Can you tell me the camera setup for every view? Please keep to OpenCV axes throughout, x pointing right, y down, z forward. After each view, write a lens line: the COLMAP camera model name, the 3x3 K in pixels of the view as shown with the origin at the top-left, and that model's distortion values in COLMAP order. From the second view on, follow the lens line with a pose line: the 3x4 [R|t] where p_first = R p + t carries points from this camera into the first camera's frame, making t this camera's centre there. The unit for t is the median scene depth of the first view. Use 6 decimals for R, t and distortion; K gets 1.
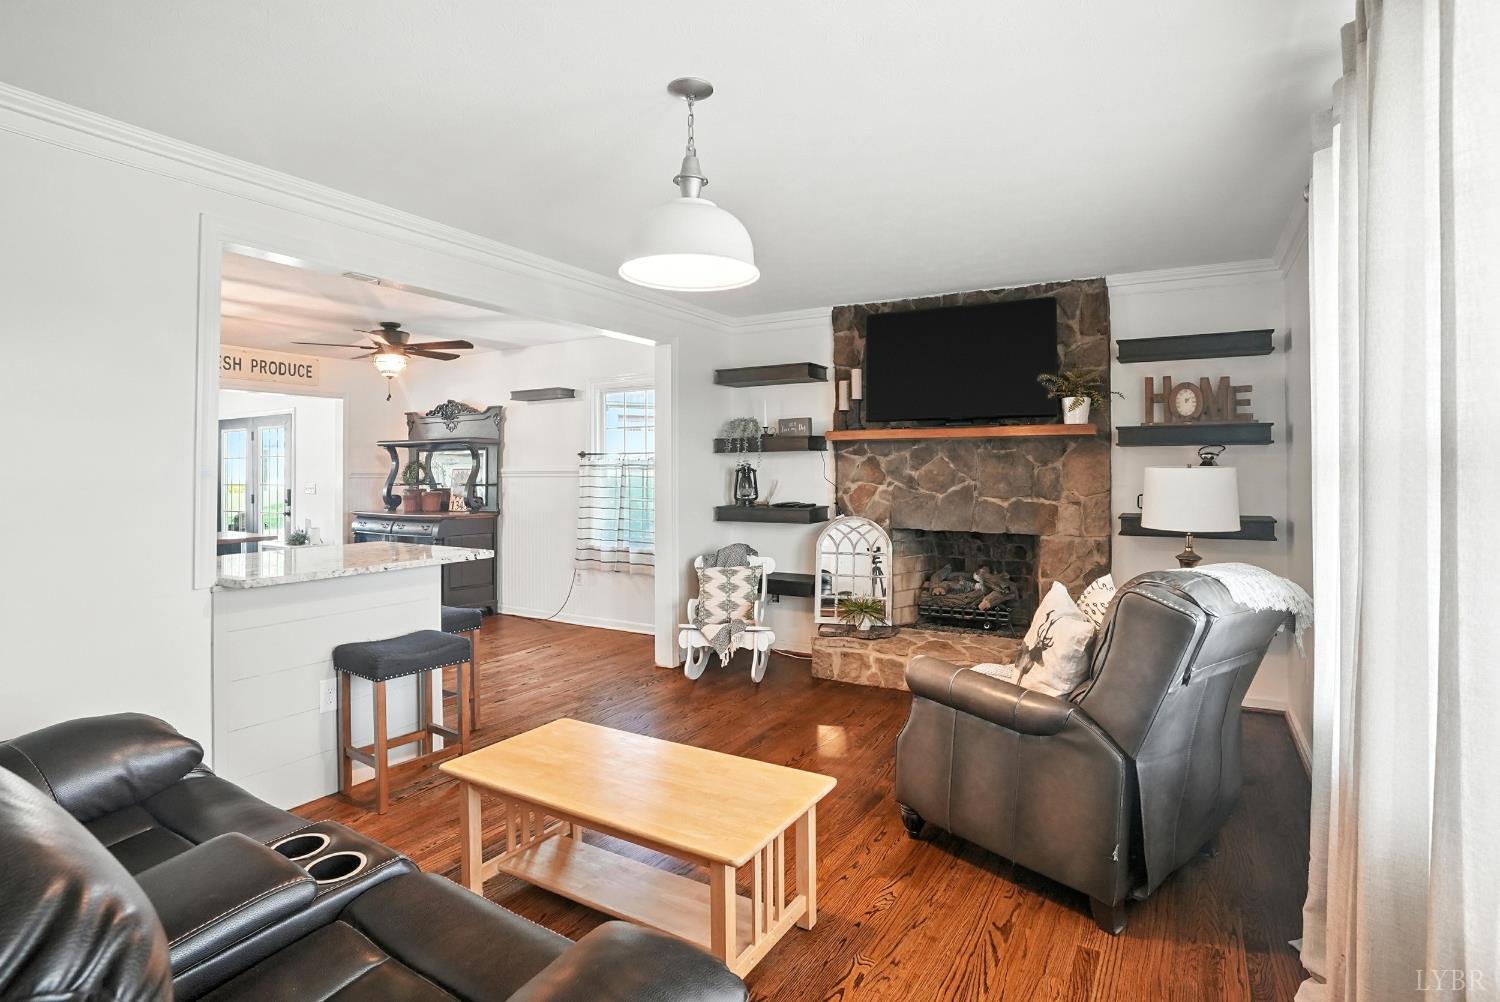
lens RADIAL K [[769.1, 0, 766.6], [0, 769.1, 486.3], [0, 0, 1]] dist [-0.085378, 0.034074]
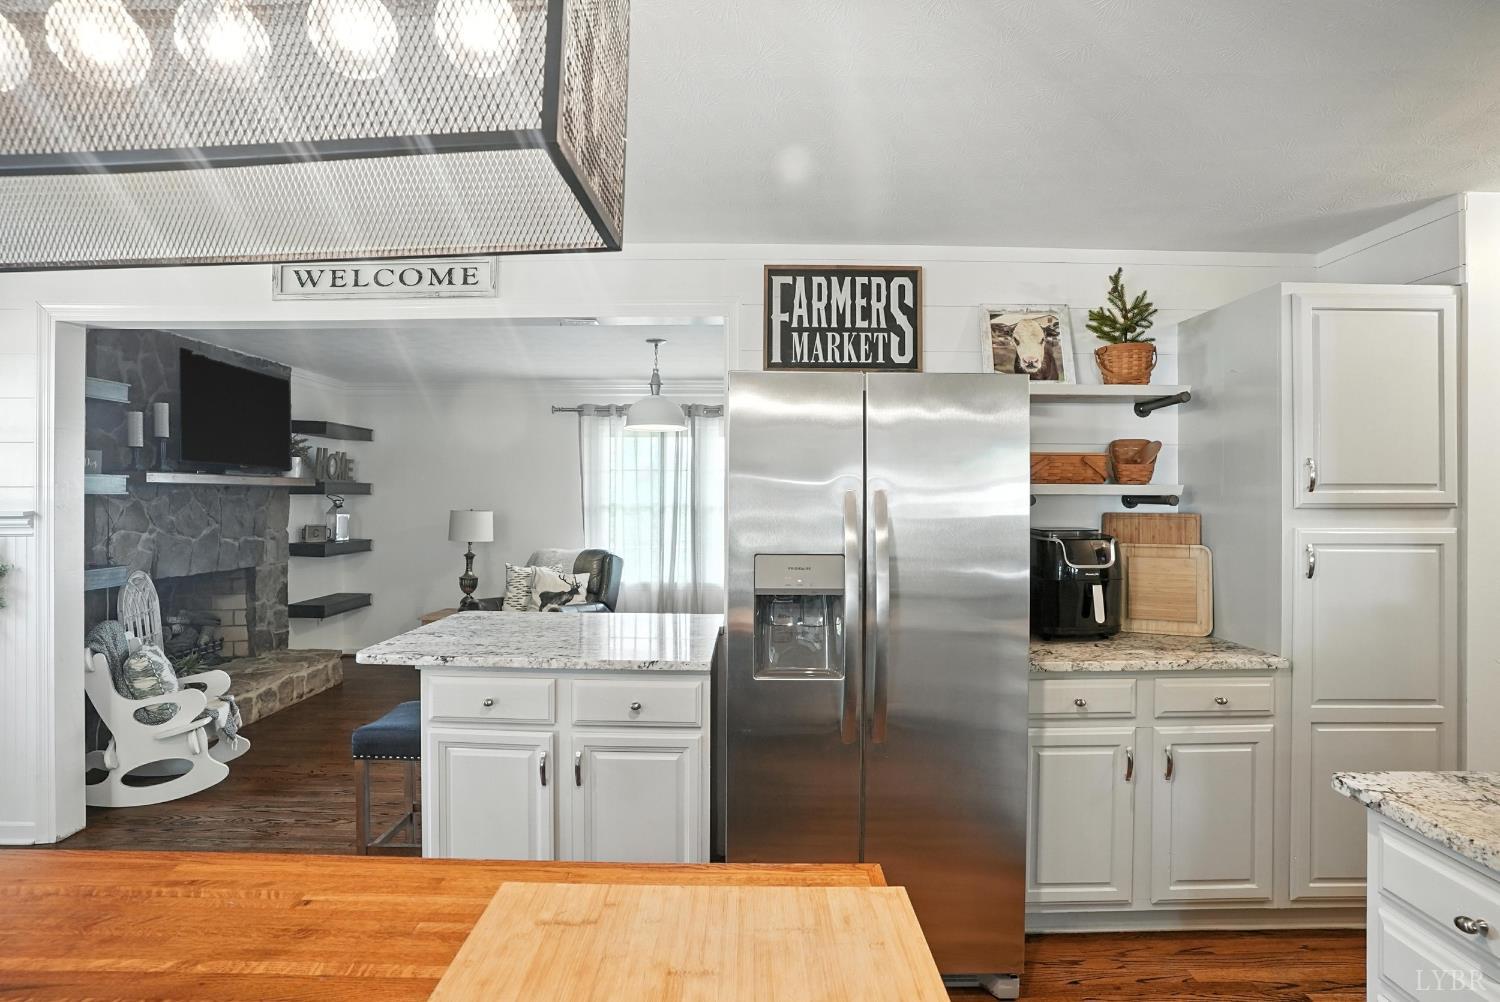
lens RADIAL K [[743.3, 0, 750.0], [0, 743.3, 501.0], [0, 0, 1]] dist [-0.001445, 0.000268]
pose [[-0.504307, -0.003889, 0.863516, -0.976495], [0.015782, 0.999781, 0.013720, -0.040630], [-0.863380, 0.020547, -0.504135, 0.847947]]
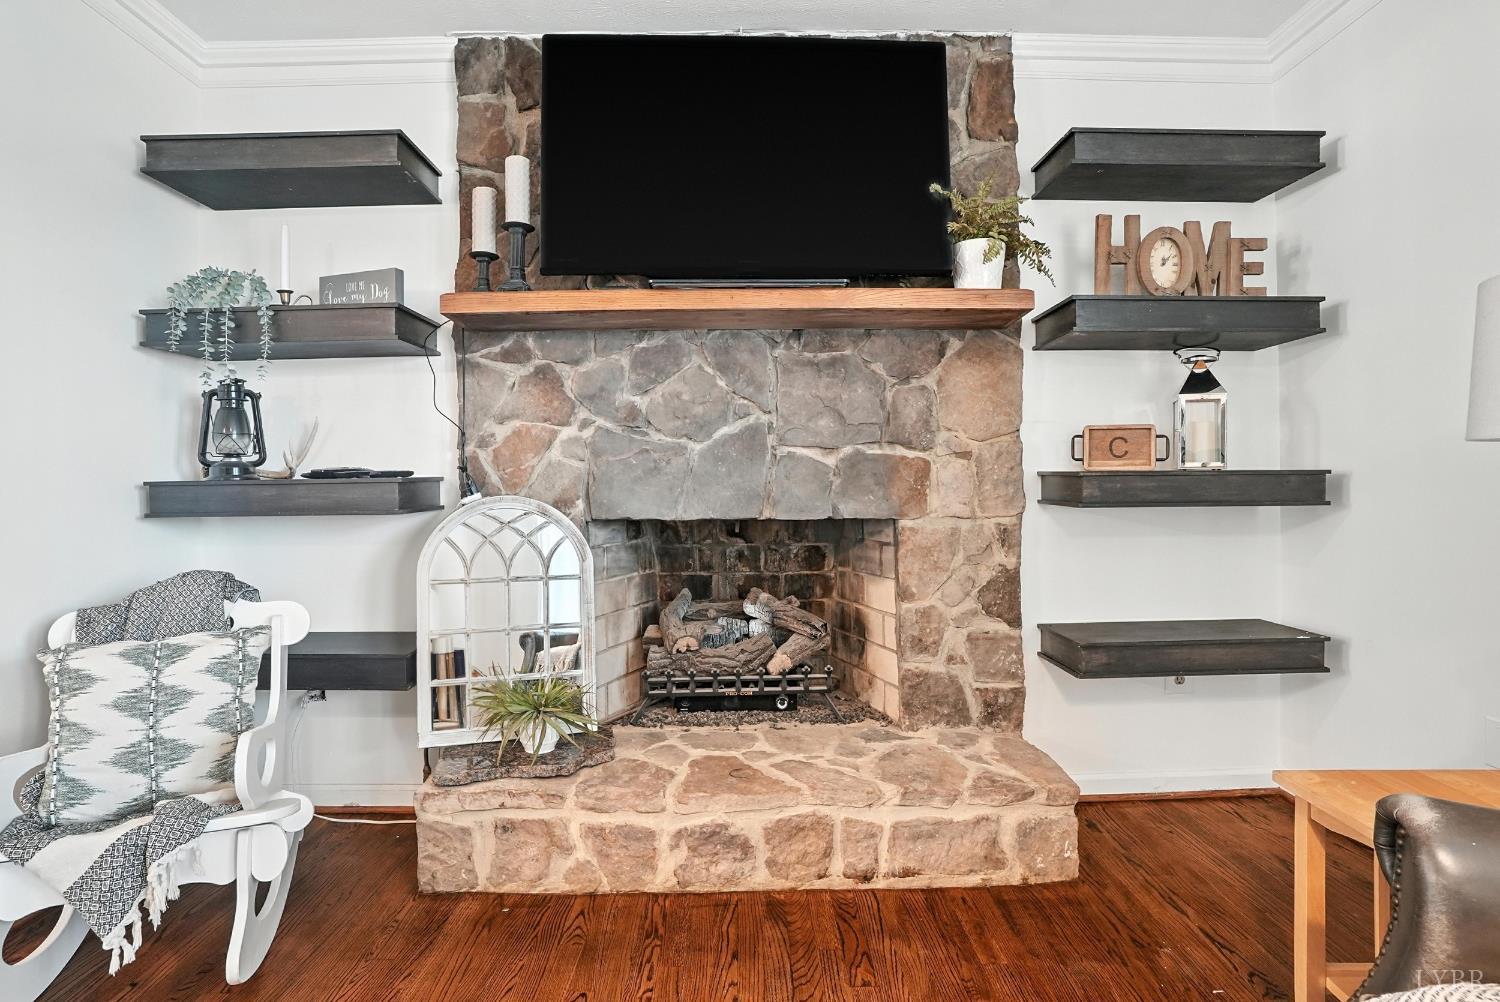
lens RADIAL K [[769.1, 0, 766.6], [0, 769.1, 486.3], [0, 0, 1]] dist [-0.085378, 0.034074]
pose [[0.860806, -0.008046, 0.508869, 0.019330], [0.020704, 0.999601, -0.019217, 0.046754], [-0.508512, 0.027078, 0.860629, 0.557494]]
